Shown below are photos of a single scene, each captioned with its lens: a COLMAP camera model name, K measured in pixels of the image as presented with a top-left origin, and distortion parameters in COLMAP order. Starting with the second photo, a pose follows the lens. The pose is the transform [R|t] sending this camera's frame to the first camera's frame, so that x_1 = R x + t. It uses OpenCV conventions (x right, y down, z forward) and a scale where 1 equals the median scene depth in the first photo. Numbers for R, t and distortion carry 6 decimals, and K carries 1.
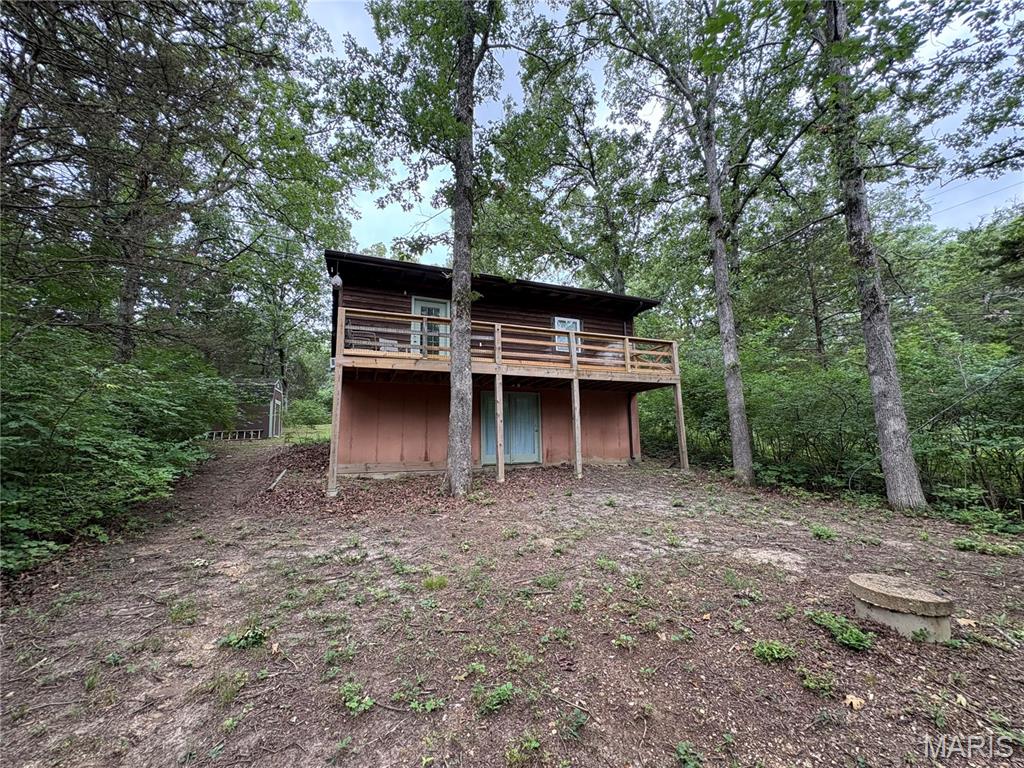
lens RADIAL K [[408.9, 0, 512.8], [0, 408.9, 383.1], [0, 0, 1]] dist [-0.000798, 0.000707]
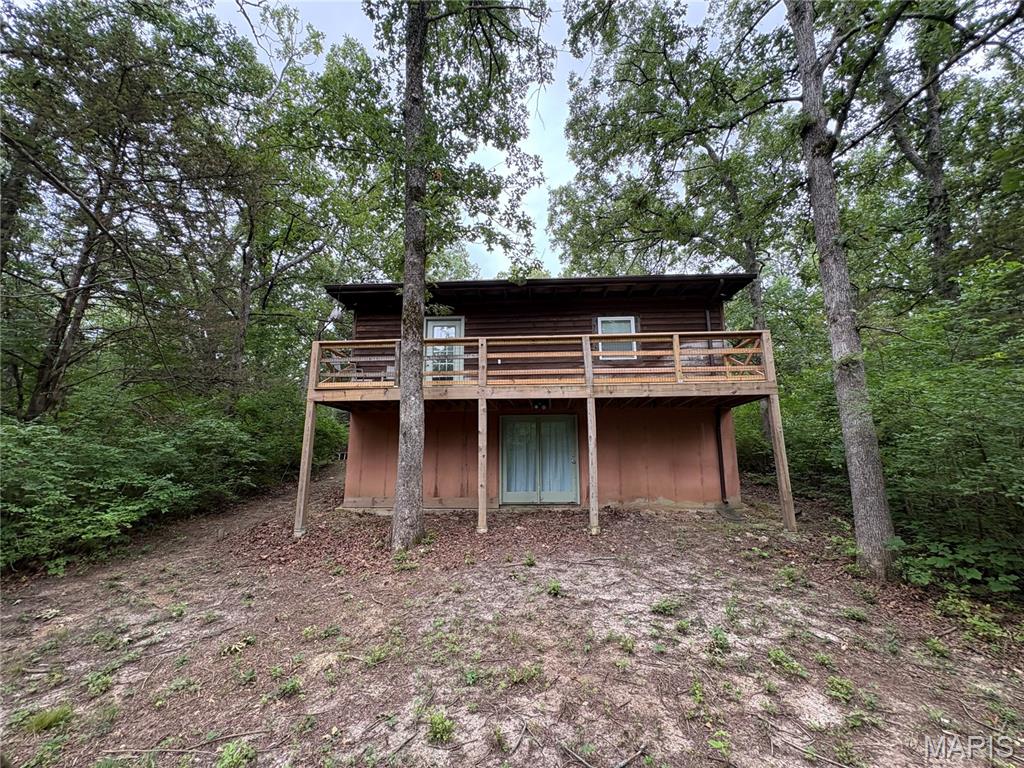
lens RADIAL K [[408.9, 0, 512.1], [0, 408.9, 385.1], [0, 0, 1]] dist [-0.000798, 0.000707]
pose [[0.900346, -0.064952, -0.430300, 0.344239], [0.055276, 0.997859, -0.034964, -0.015178], [0.431649, 0.007694, 0.902009, 0.257092]]
